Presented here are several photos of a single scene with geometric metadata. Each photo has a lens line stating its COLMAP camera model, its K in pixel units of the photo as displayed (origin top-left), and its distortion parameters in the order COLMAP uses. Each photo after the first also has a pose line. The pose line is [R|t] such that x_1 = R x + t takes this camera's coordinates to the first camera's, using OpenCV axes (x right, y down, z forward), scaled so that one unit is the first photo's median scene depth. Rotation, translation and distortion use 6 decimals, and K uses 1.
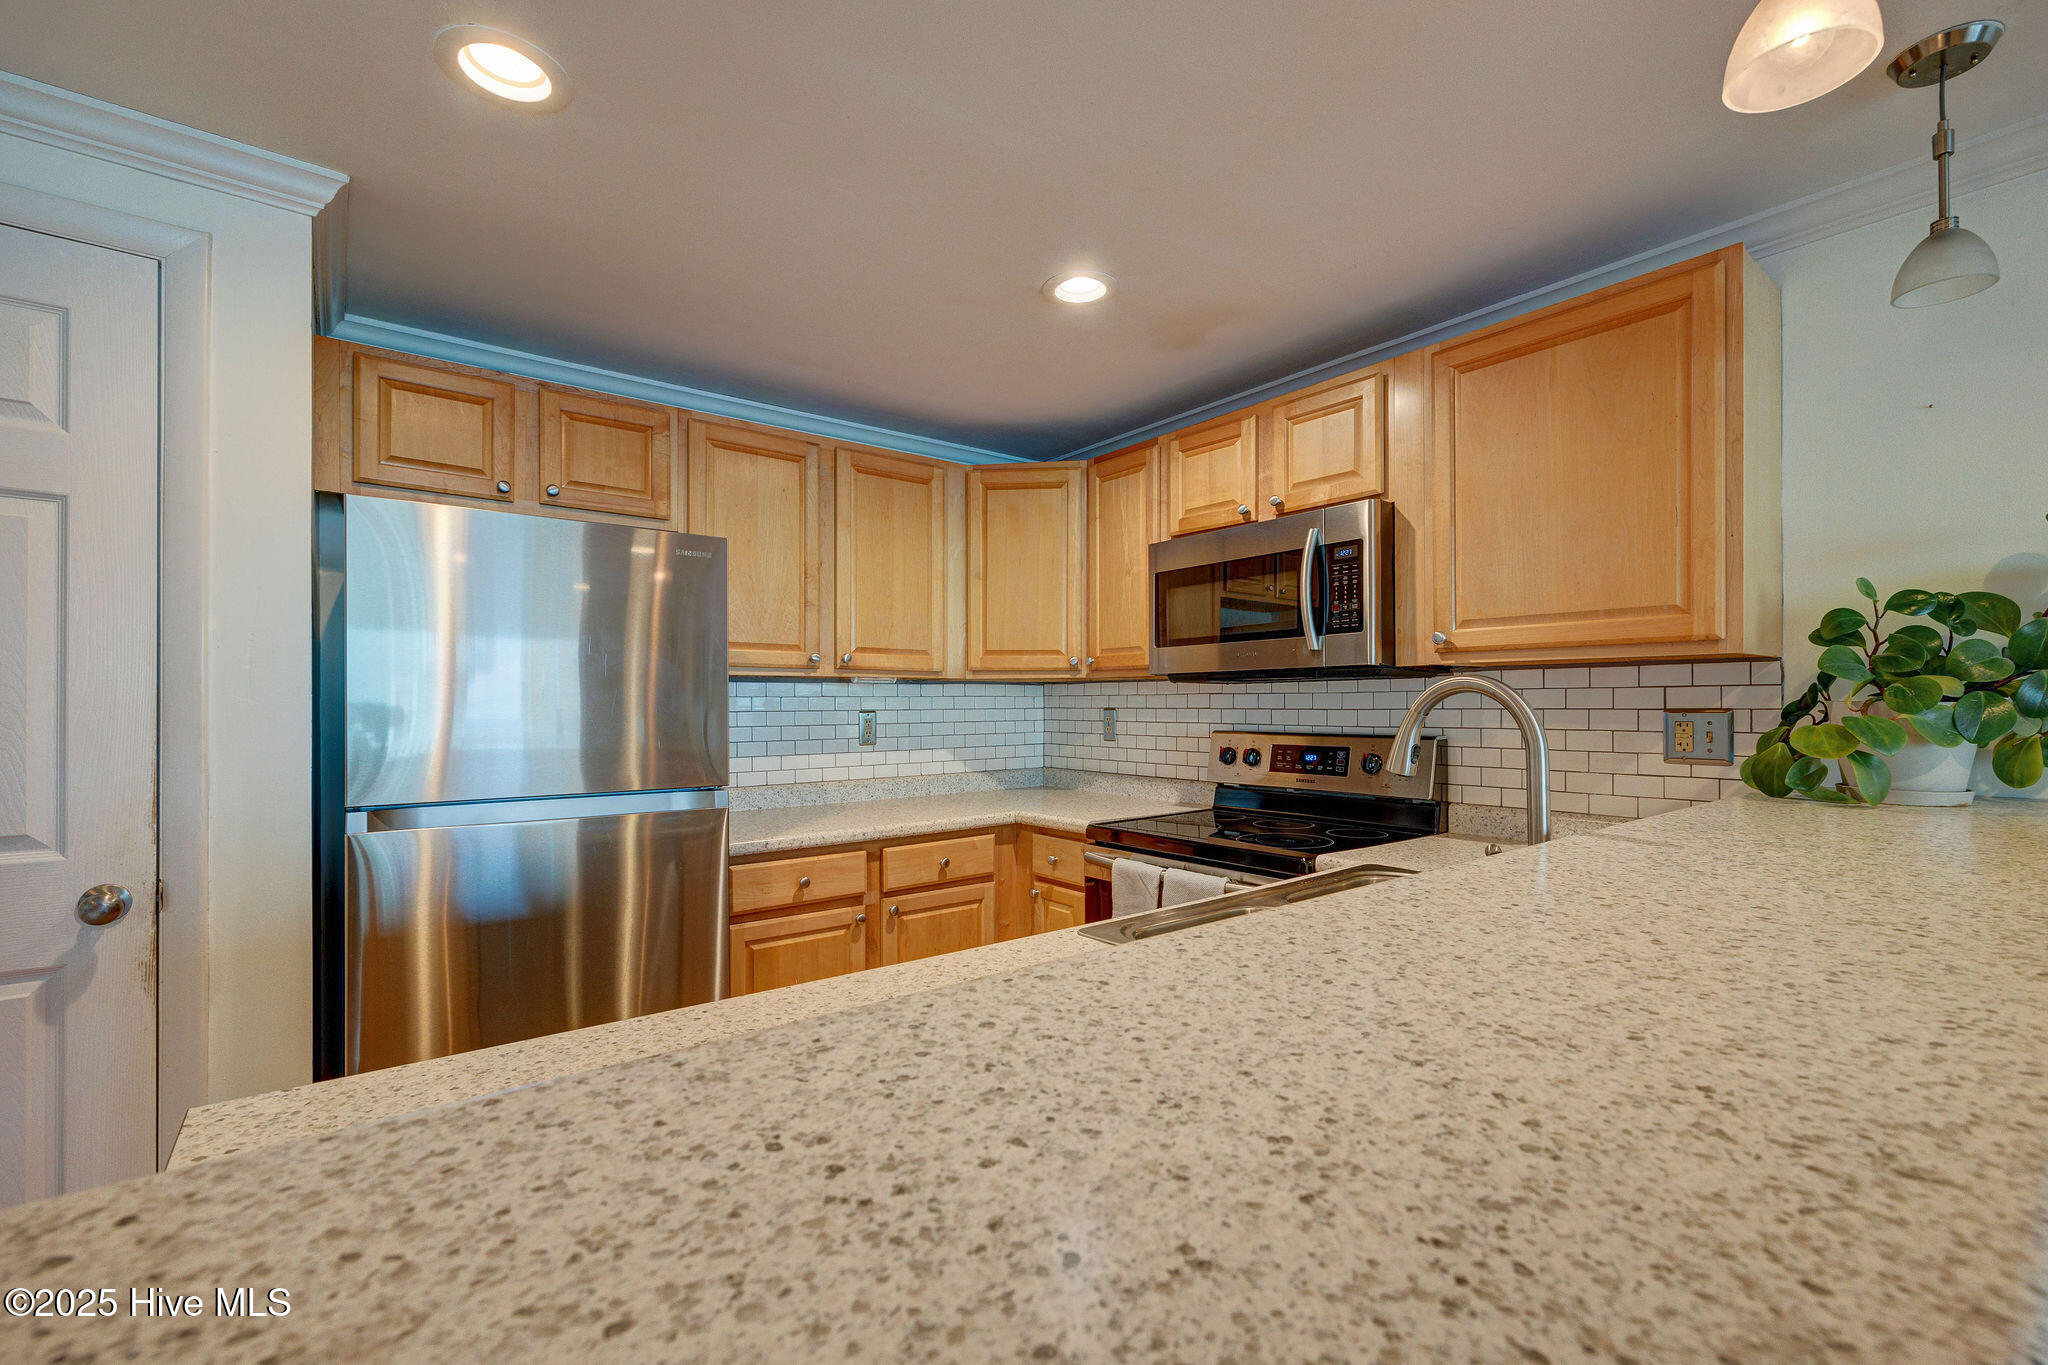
lens RADIAL K [[876.2, 0, 1026.5], [0, 876.2, 703.6], [0, 0, 1]] dist [-0.002209, -0.000488]
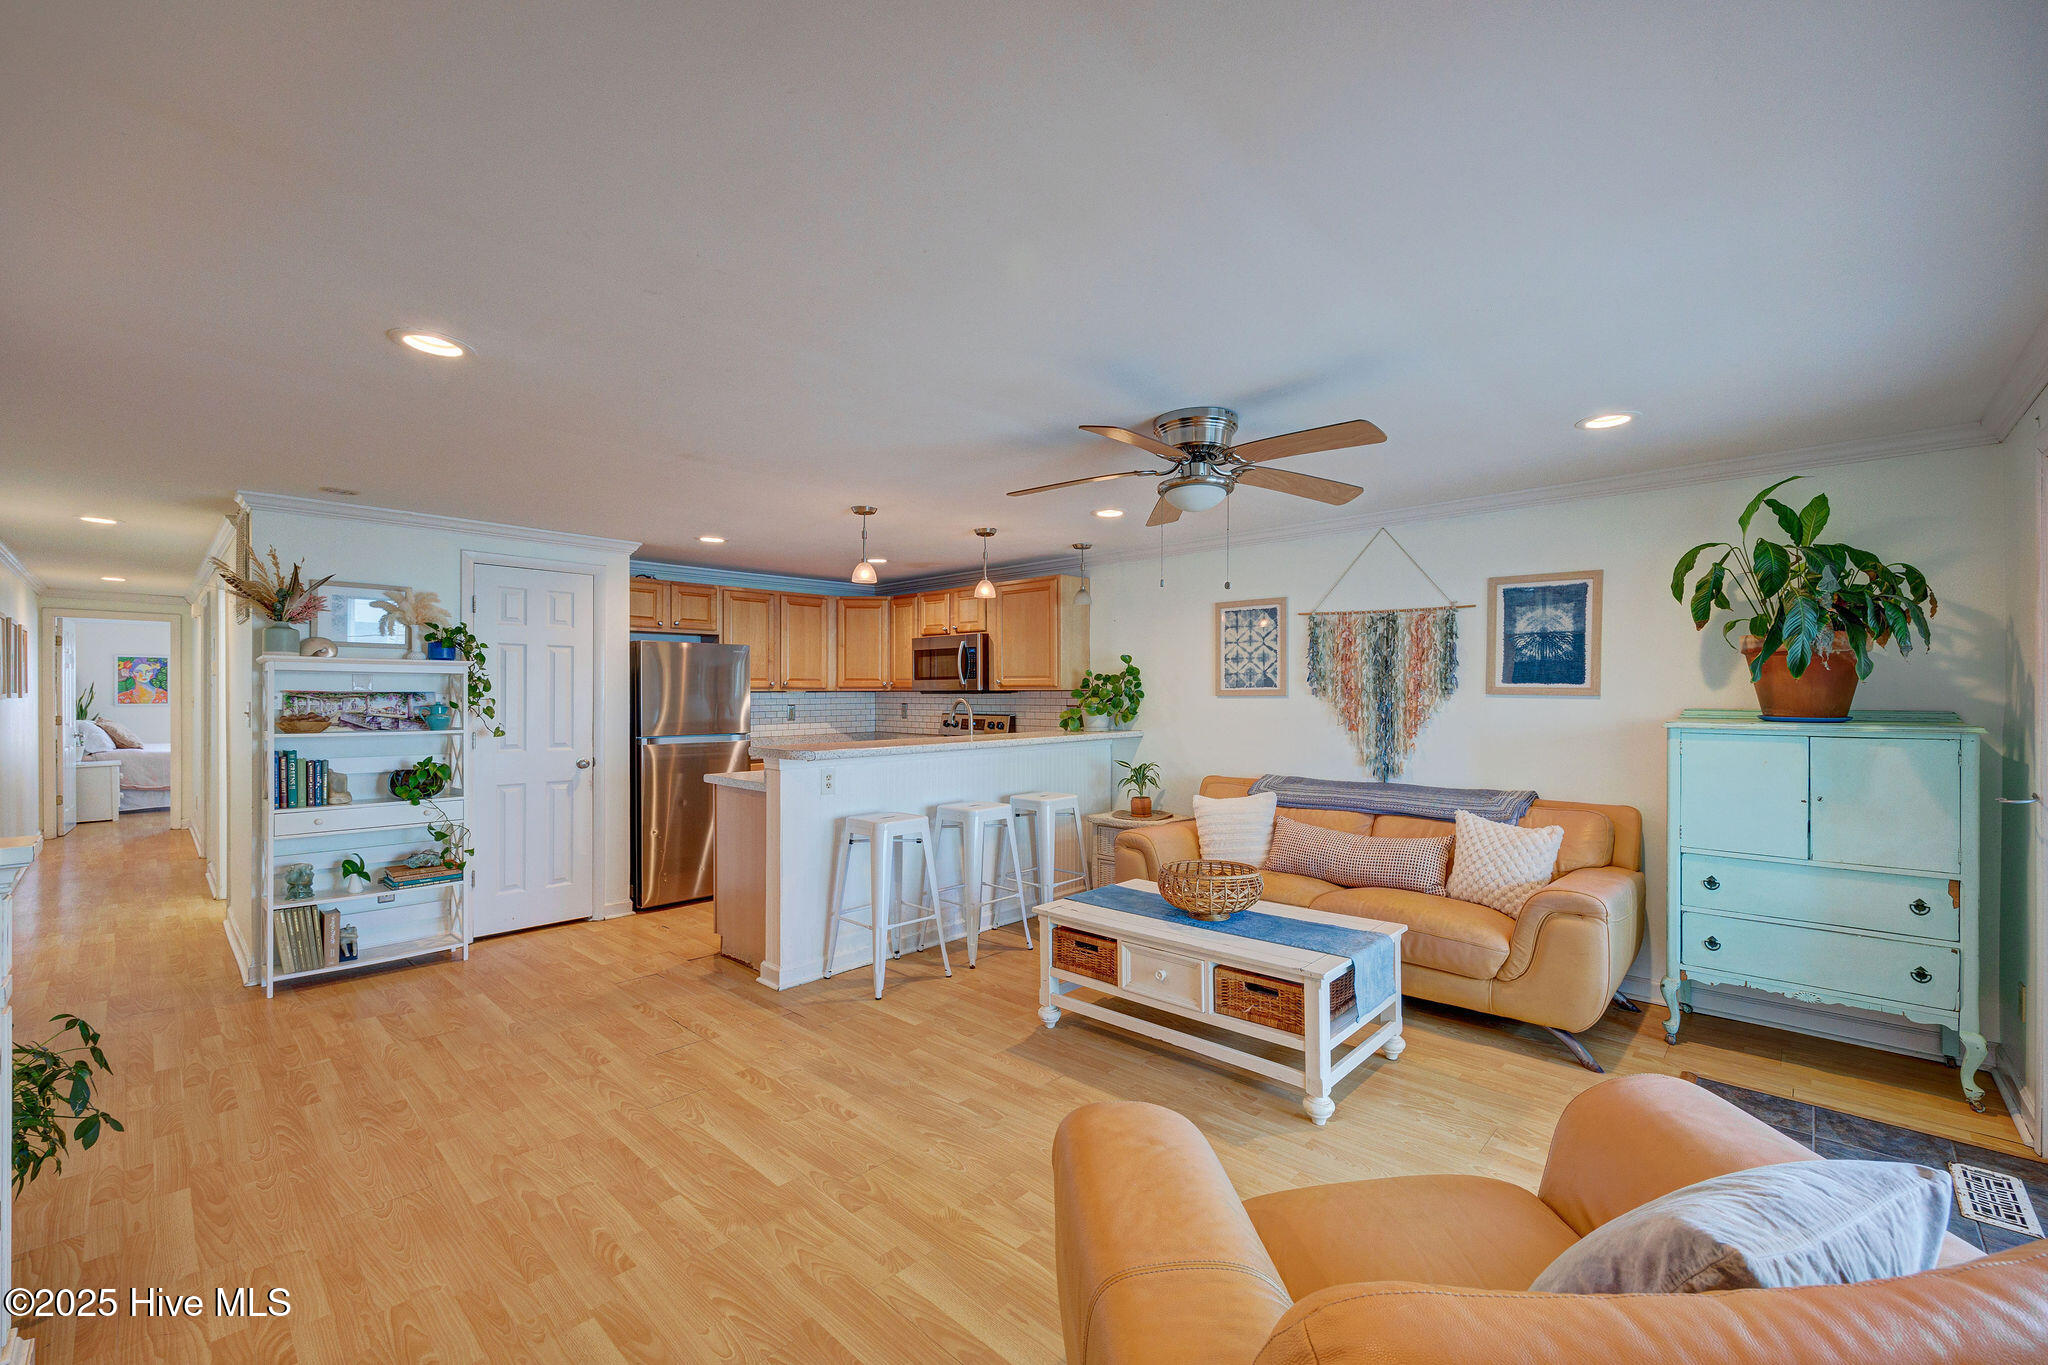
lens RADIAL K [[833.3, 0, 1033.0], [0, 833.3, 695.8], [0, 0, 1]] dist [-0.000356, -0.000122]
pose [[0.987108, 0.000484, 0.160056, 0.106349], [-0.001405, 0.999983, 0.005641, -0.034423], [-0.160051, -0.005793, 0.987092, -1.474265]]
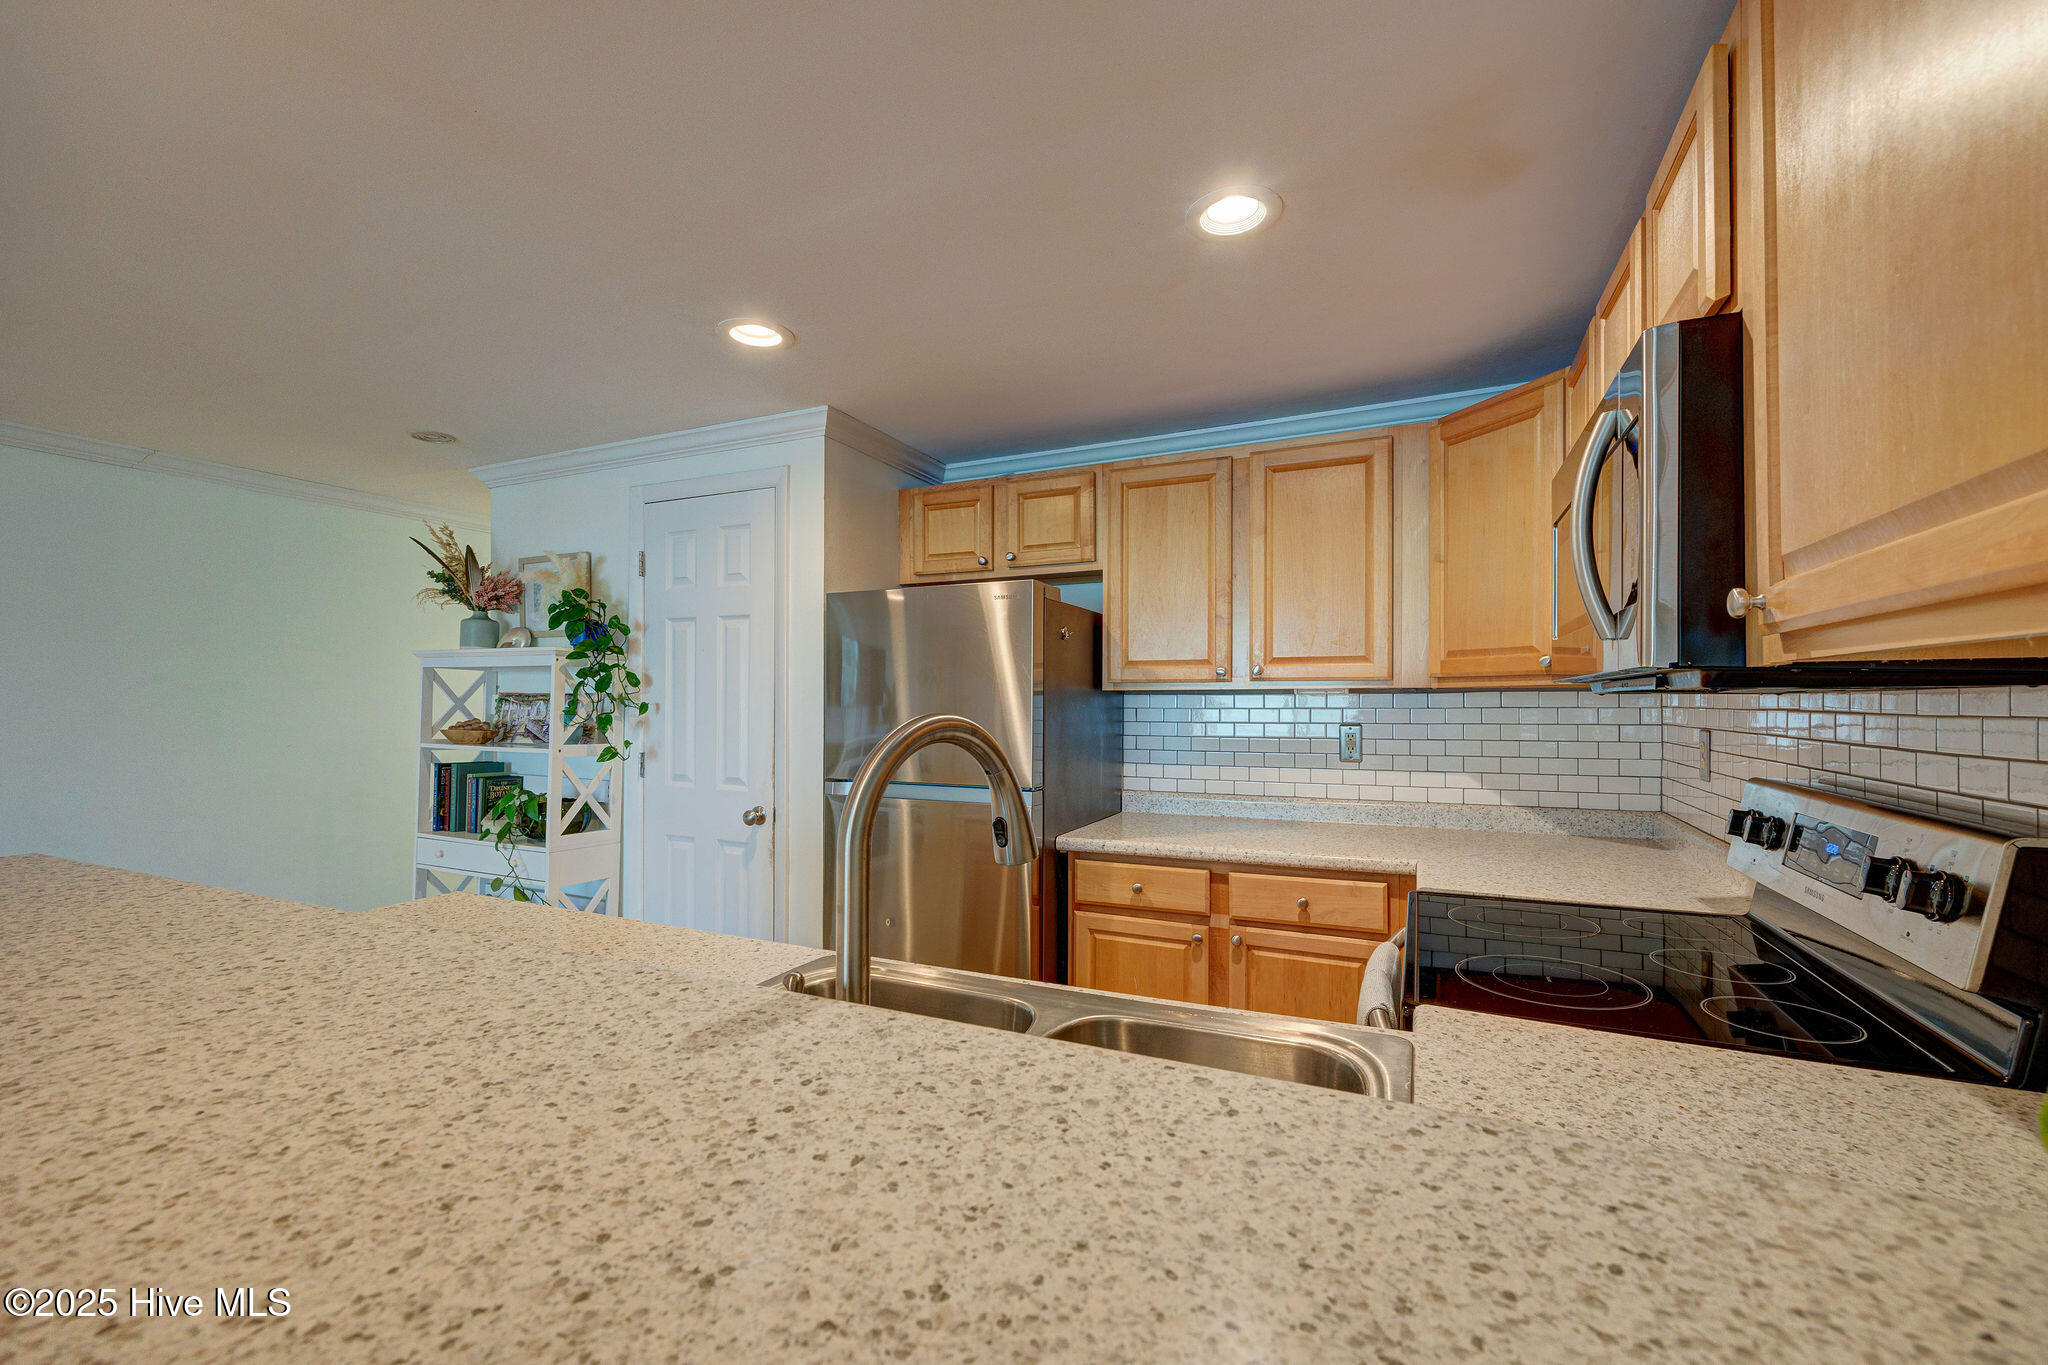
lens RADIAL K [[843.5, 0, 1031.5], [0, 843.5, 695.4], [0, 0, 1]] dist [-0.002769, -0.000465]
pose [[0.461089, -0.003431, -0.887347, 0.546107], [0.001124, 0.999994, -0.003283, -0.023159], [0.887353, 0.000516, 0.461090, 0.386880]]
